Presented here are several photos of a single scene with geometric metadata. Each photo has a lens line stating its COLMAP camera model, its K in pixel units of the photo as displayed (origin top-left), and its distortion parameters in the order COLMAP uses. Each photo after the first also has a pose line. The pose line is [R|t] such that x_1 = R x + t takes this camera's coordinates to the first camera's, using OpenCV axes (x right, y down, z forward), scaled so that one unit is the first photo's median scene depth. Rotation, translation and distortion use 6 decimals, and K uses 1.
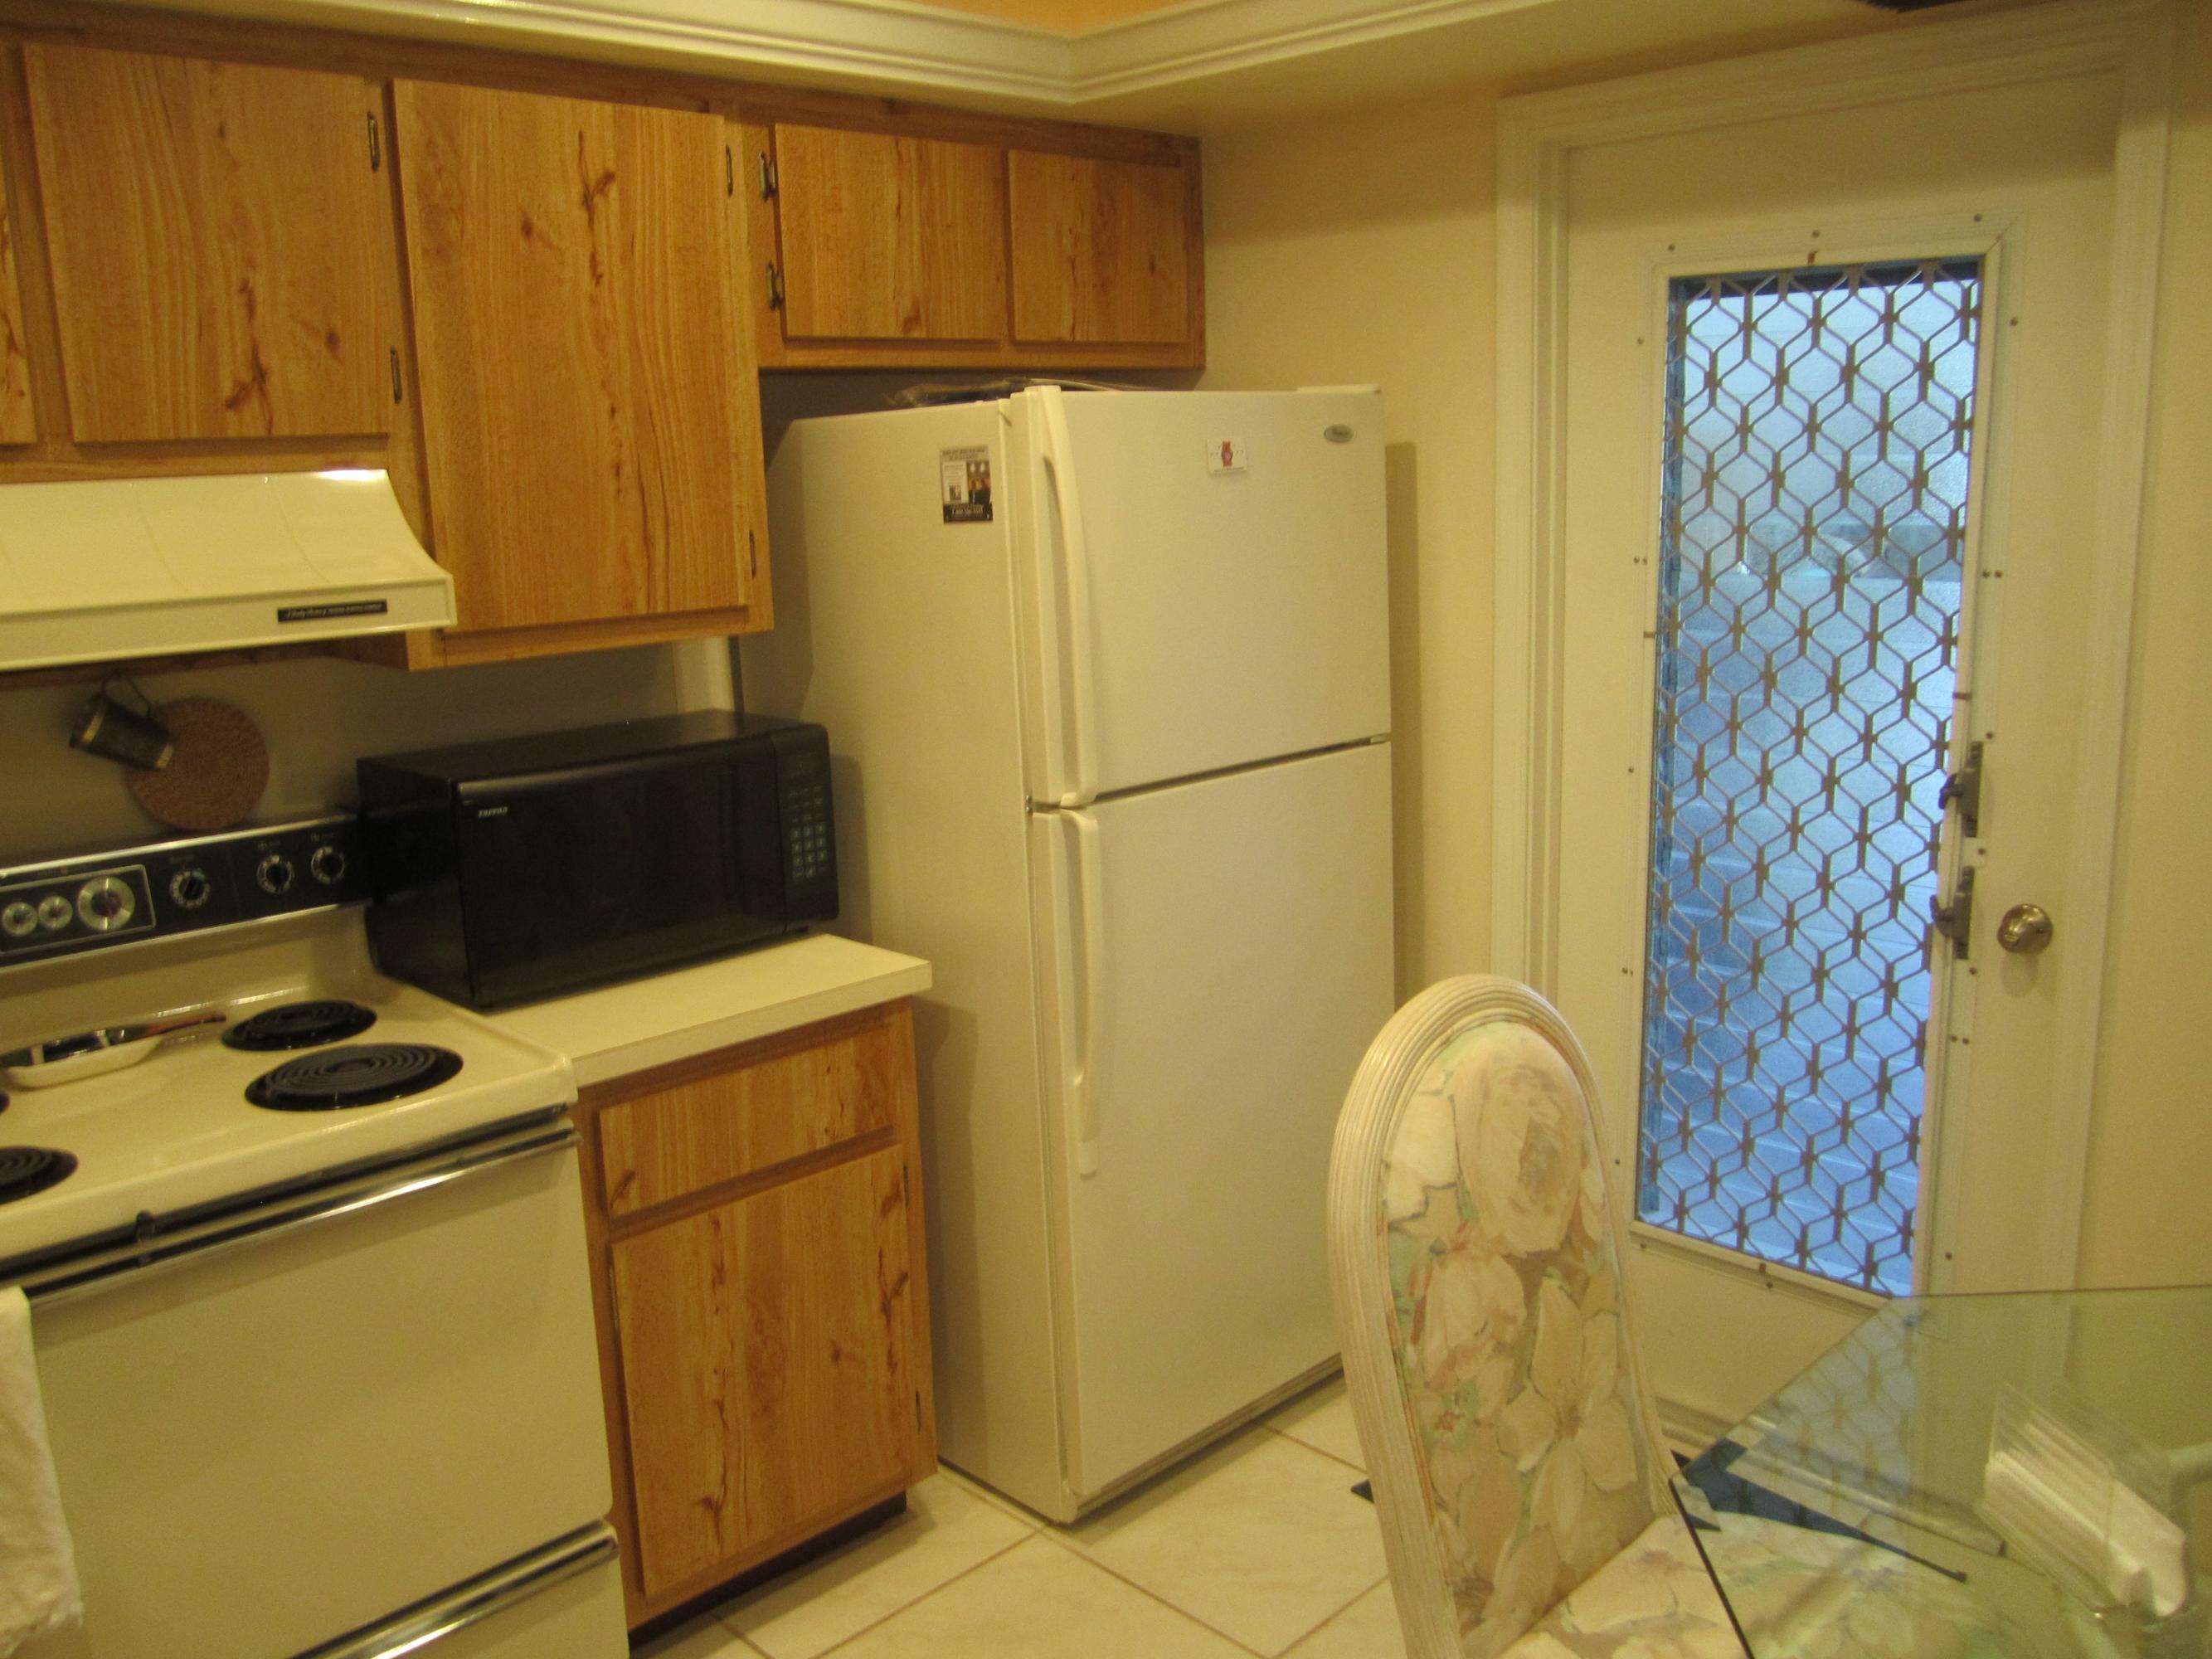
lens RADIAL K [[1835.9, 0, 1102.0], [0, 1835.9, 834.2], [0, 0, 1]] dist [-0.070746, 0.042952]
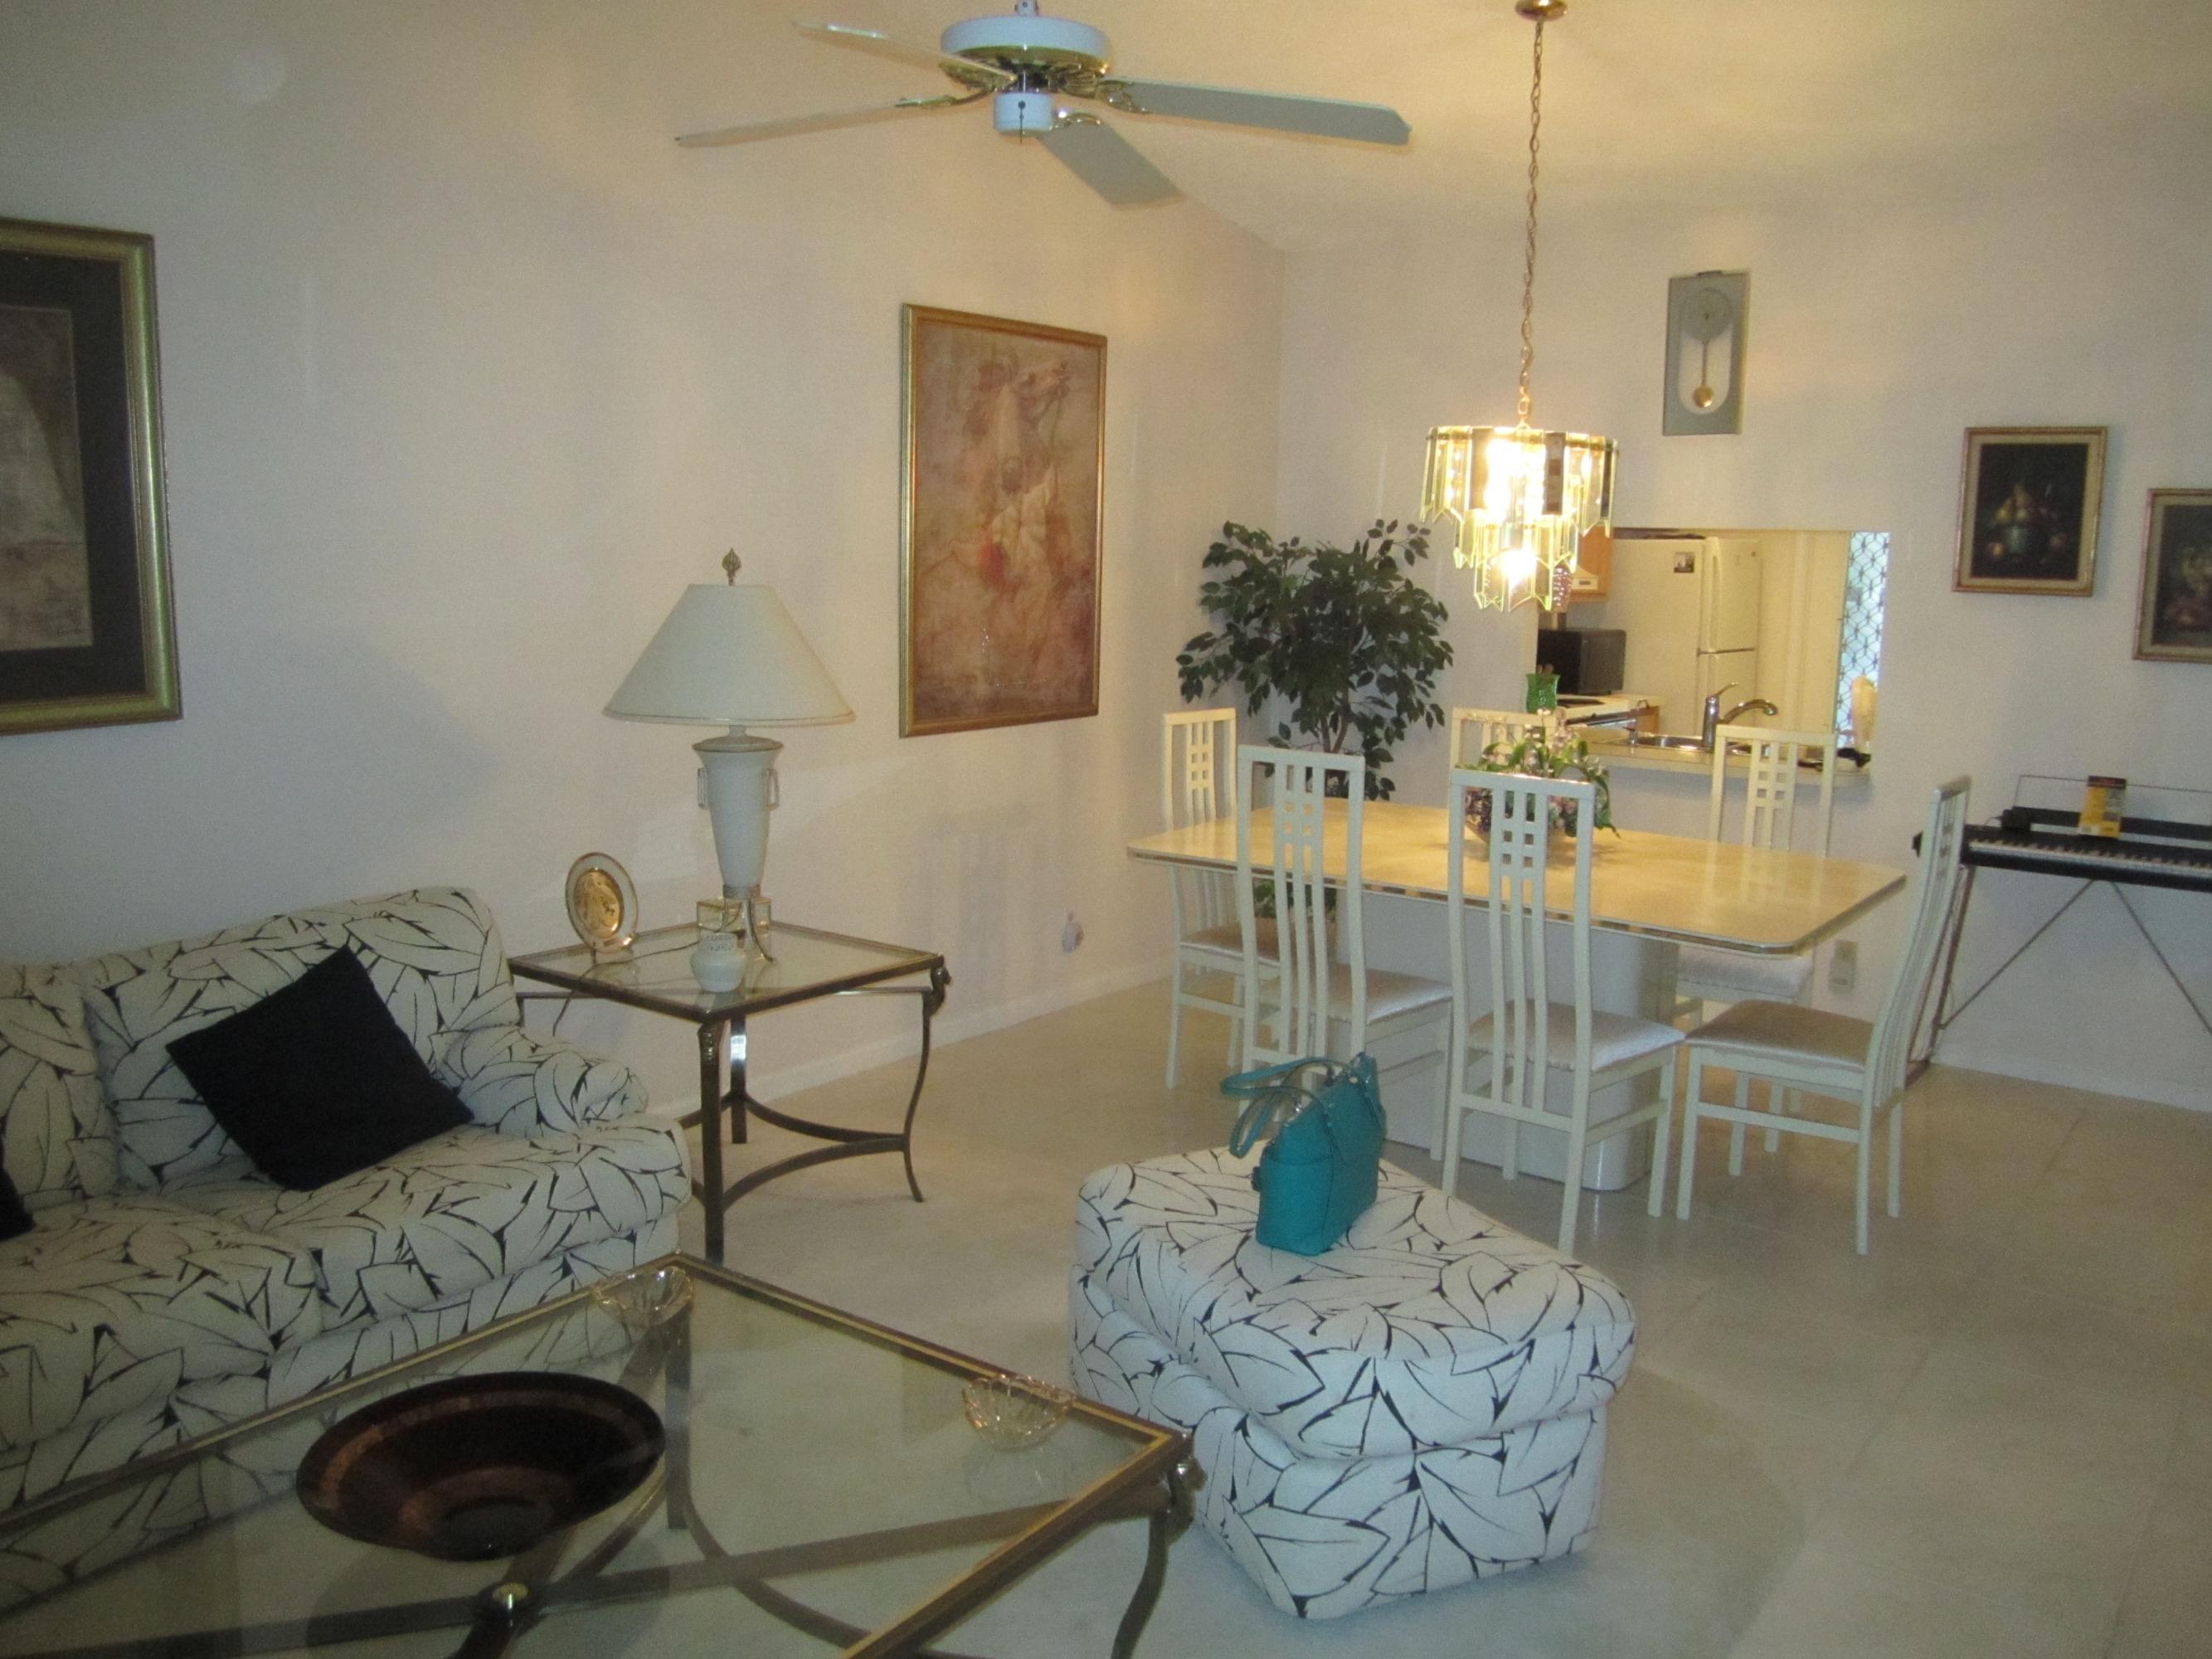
lens RADIAL K [[1824.9, 0, 1106.0], [0, 1824.9, 829.5], [0, 0, 1]] dist [-0.085056, 0.061039]
pose [[0.986108, 0.032635, 0.162866, -1.718850], [-0.023722, 0.998128, -0.056373, 0.547882], [-0.164401, 0.051726, 0.985036, -2.231956]]
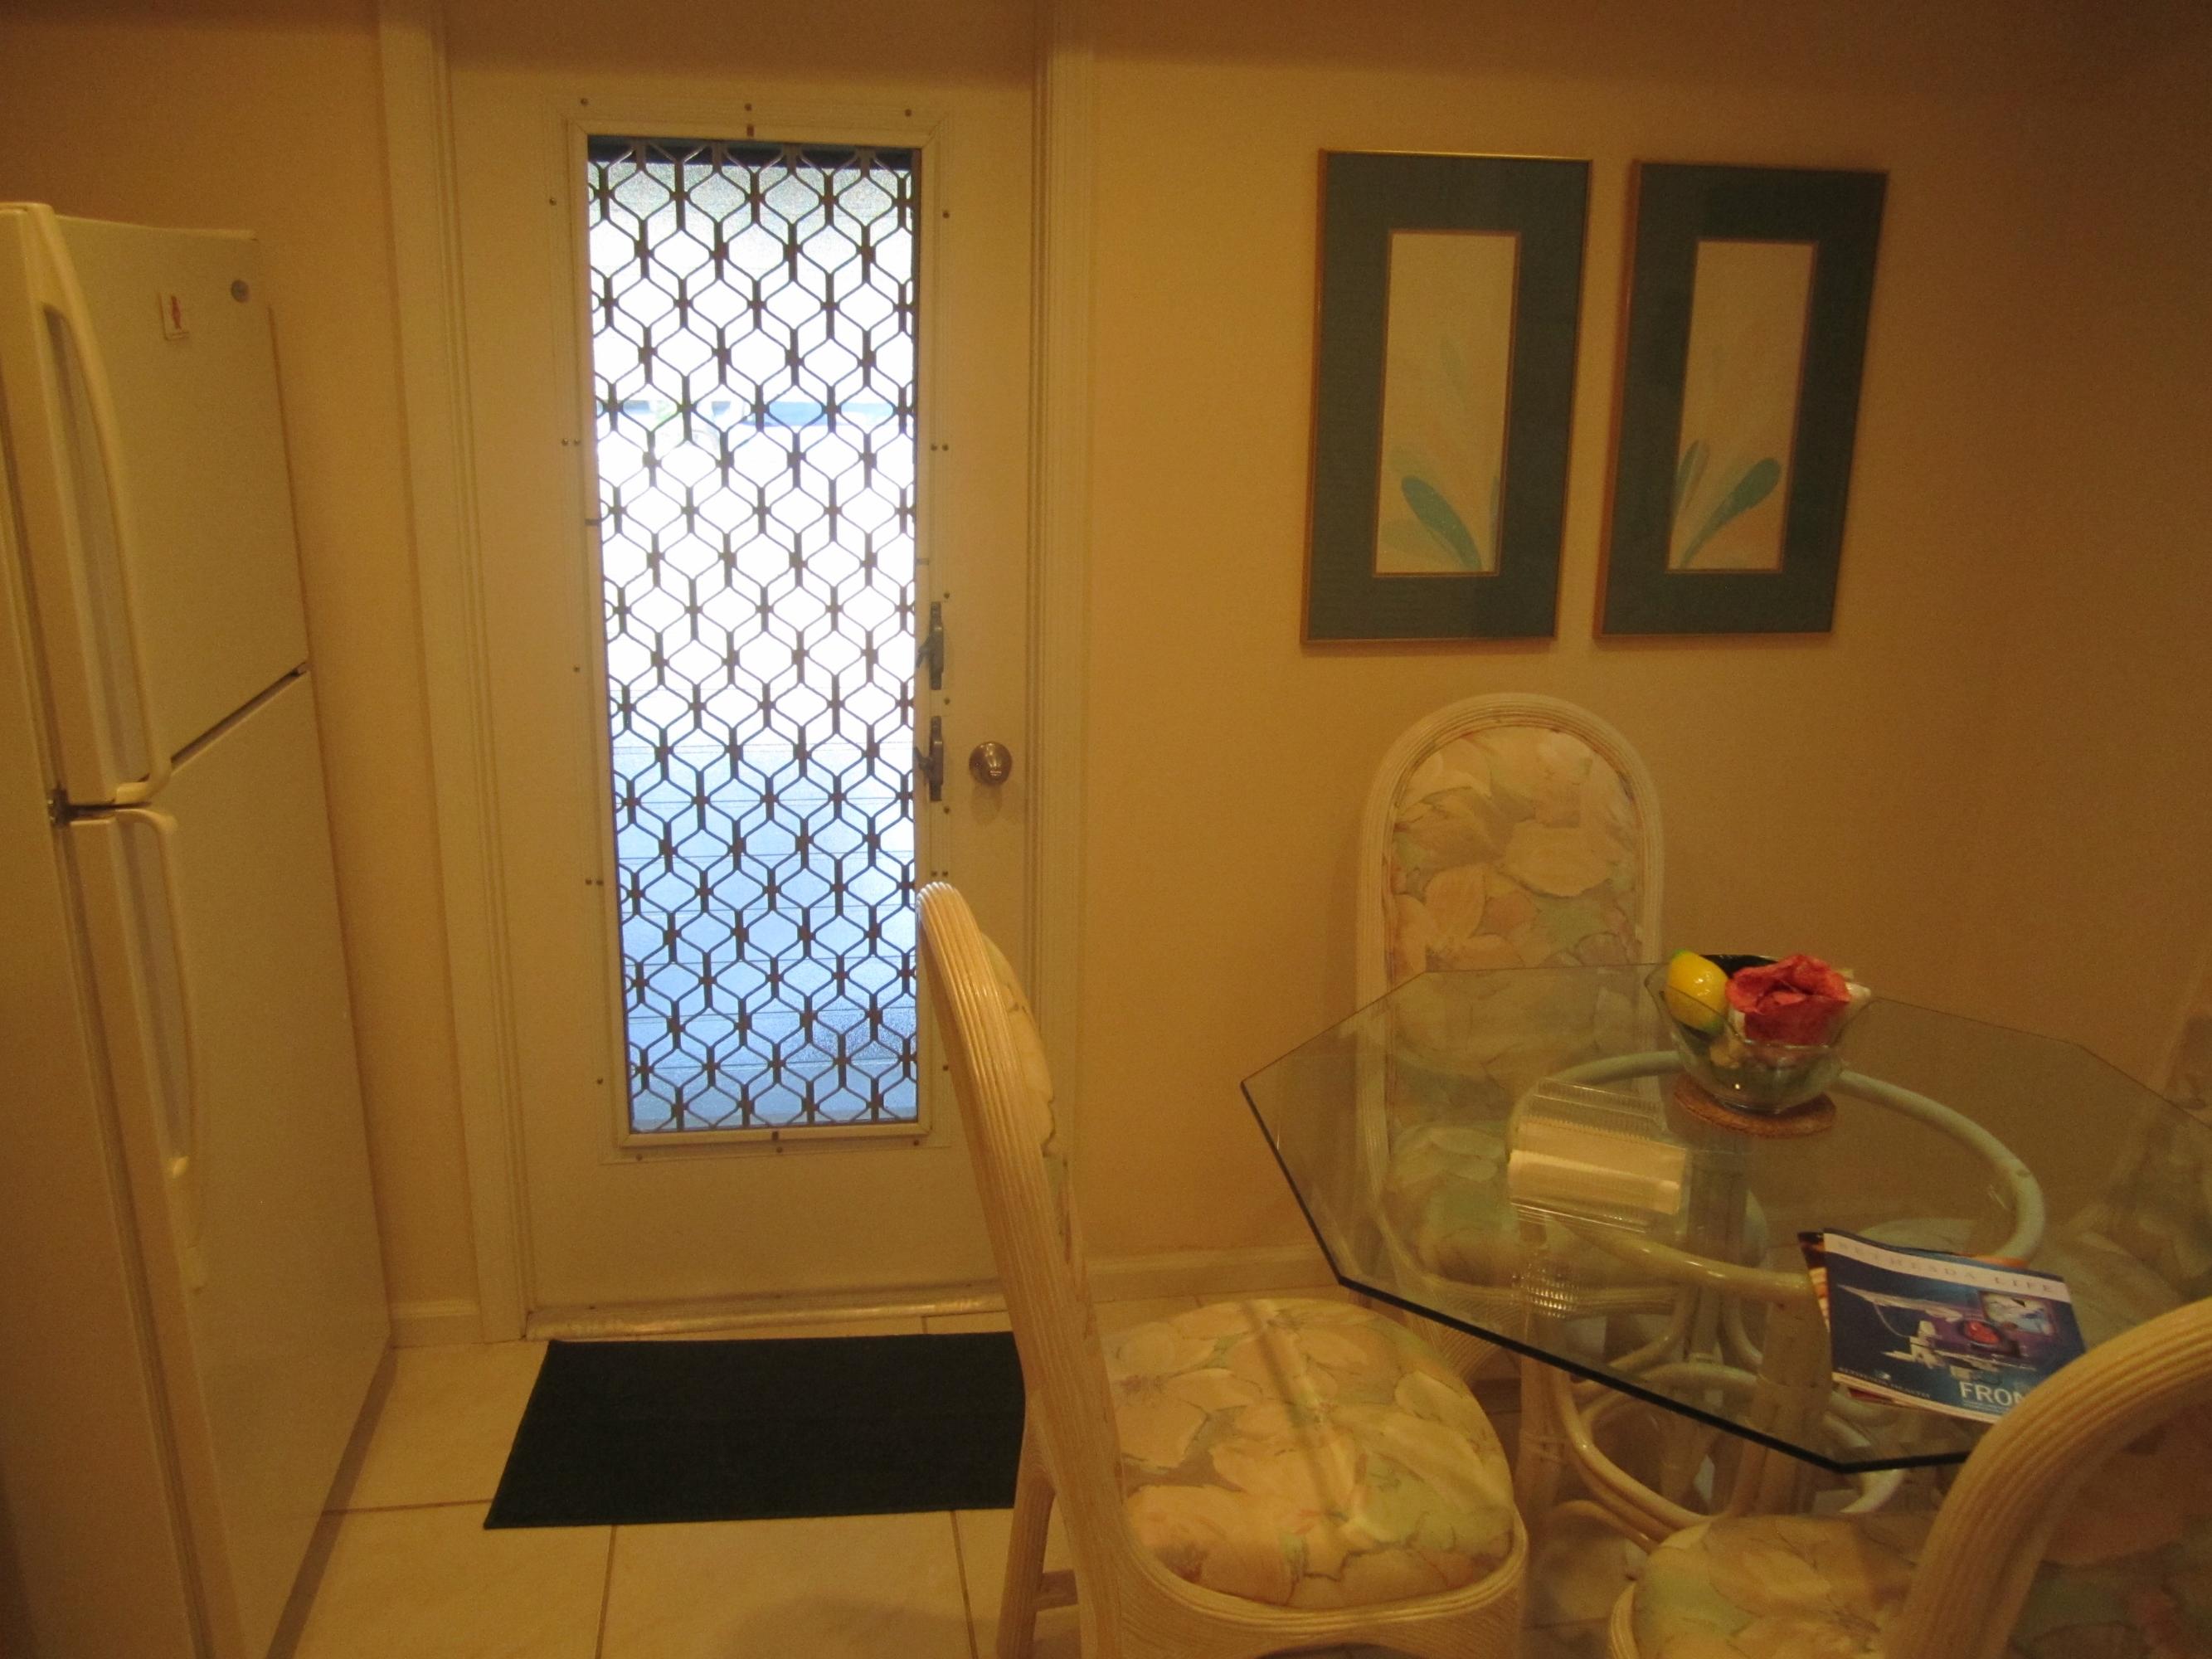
lens RADIAL K [[1813.8, 0, 1132.6], [0, 1813.8, 830.6], [0, 0, 1]] dist [-0.059703, 0.000470]
pose [[0.562072, -0.184190, 0.806318, -0.353474], [0.131041, 0.982406, 0.133068, -0.044798], [-0.816642, 0.030866, 0.576319, 0.272134]]
